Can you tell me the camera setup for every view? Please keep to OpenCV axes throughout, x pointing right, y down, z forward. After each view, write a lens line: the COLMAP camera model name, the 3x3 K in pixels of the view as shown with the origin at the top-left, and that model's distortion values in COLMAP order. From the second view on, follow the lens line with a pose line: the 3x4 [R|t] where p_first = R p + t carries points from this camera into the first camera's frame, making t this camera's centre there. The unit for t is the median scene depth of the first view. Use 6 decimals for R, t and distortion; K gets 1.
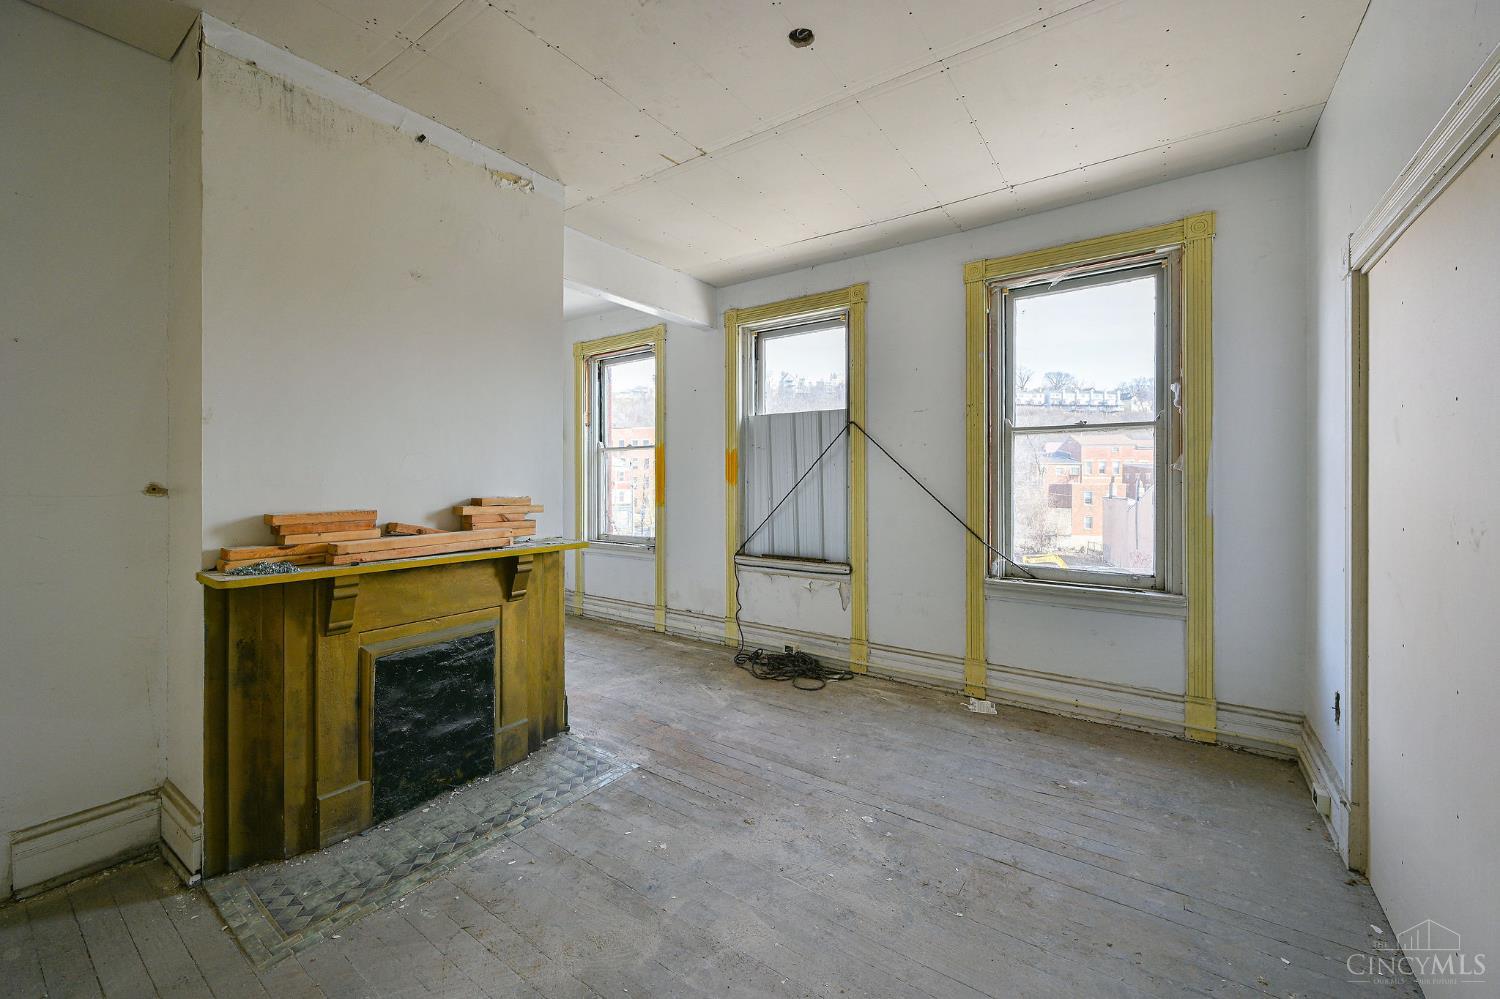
lens RADIAL K [[588.2, 0, 722.9], [0, 588.2, 488.9], [0, 0, 1]] dist [-0.001372, -0.000070]
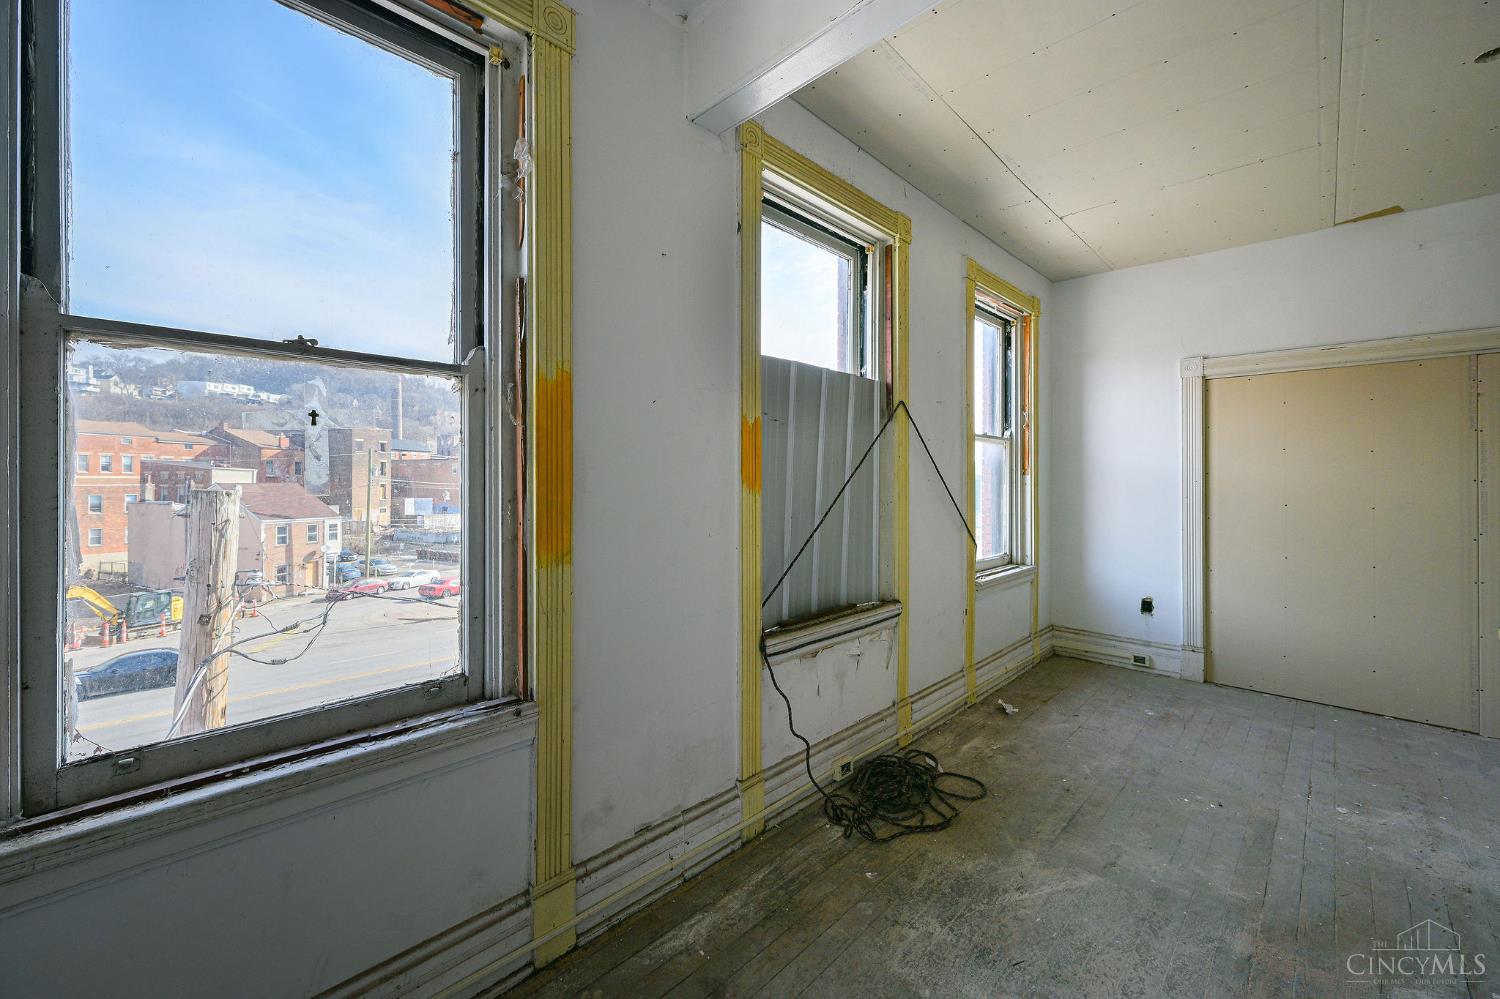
lens RADIAL K [[588.2, 0, 791.8], [0, 588.2, 481.7], [0, 0, 1]] dist [-0.001372, -0.000070]
pose [[0.120694, -0.000675, 0.992690, -0.538209], [0.012926, 0.999916, -0.000892, -0.018029], [-0.992606, 0.012940, 0.120692, 1.096638]]
